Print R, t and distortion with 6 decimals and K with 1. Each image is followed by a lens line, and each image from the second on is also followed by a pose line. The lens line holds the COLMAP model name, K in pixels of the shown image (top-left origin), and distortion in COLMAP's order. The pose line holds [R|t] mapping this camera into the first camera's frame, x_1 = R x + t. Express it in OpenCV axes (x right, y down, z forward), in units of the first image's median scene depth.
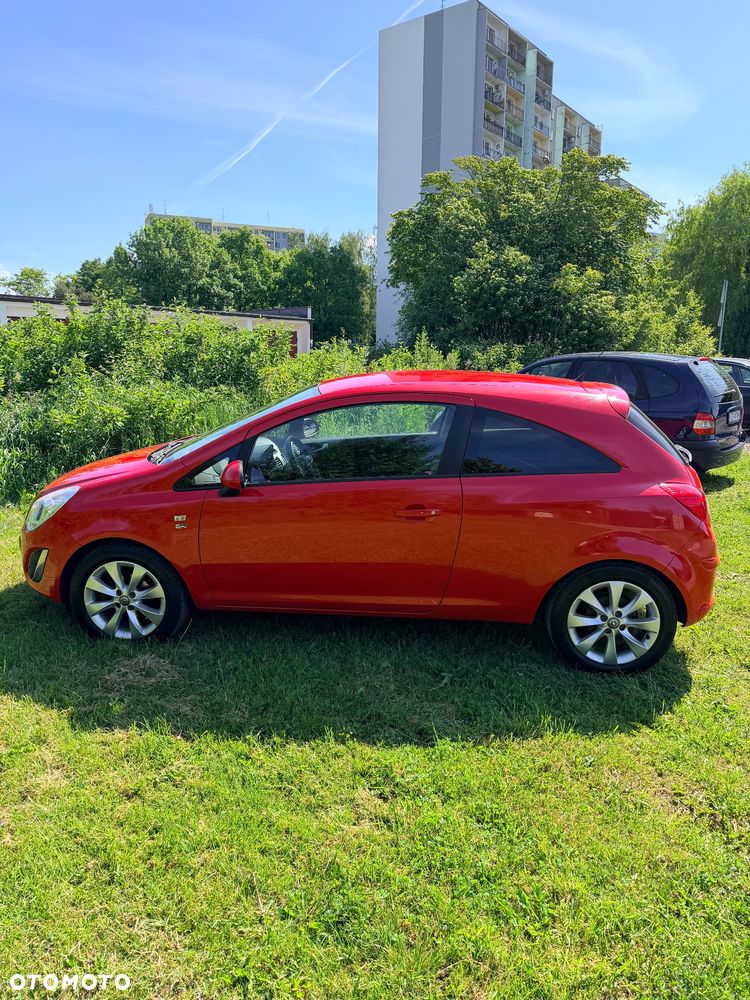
lens RADIAL K [[730.3, 0, 374.8], [0, 730.3, 494.2], [0, 0, 1]] dist [0.000319, -0.024044]
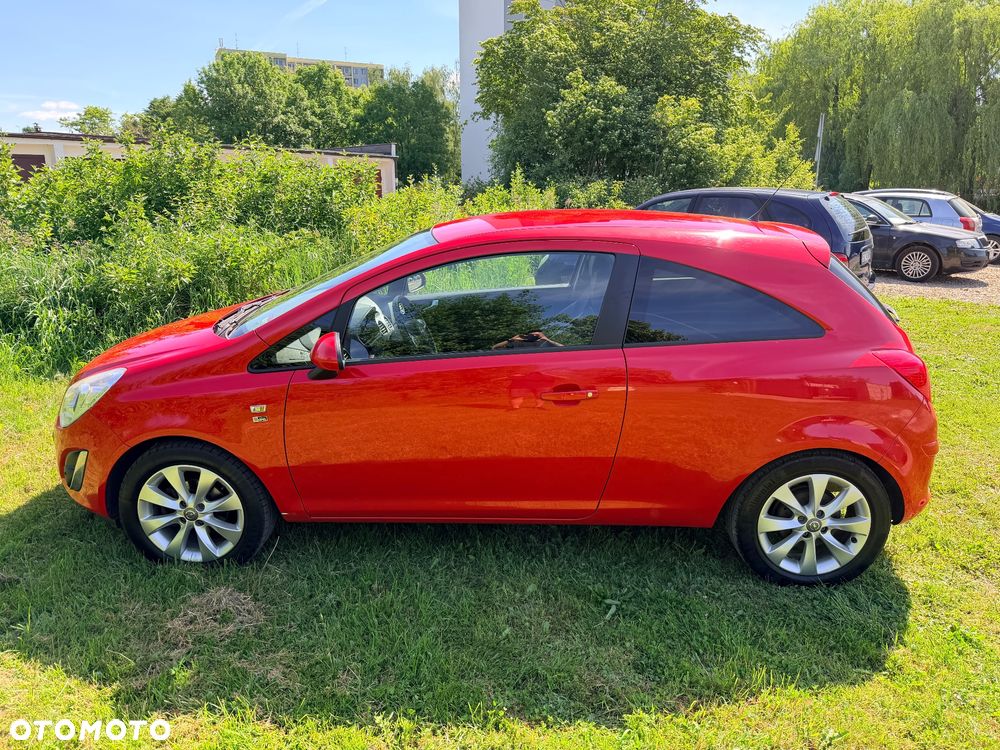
lens RADIAL K [[735.6, 0, 500.0], [0, 735.6, 375.0], [0, 0, 1]] dist [-0.024149, 0.004022]
pose [[0.998428, -0.024401, 0.050466, -0.046334], [0.021721, 0.998358, 0.053001, -0.033064], [-0.051676, -0.051822, 0.997318, 0.197590]]
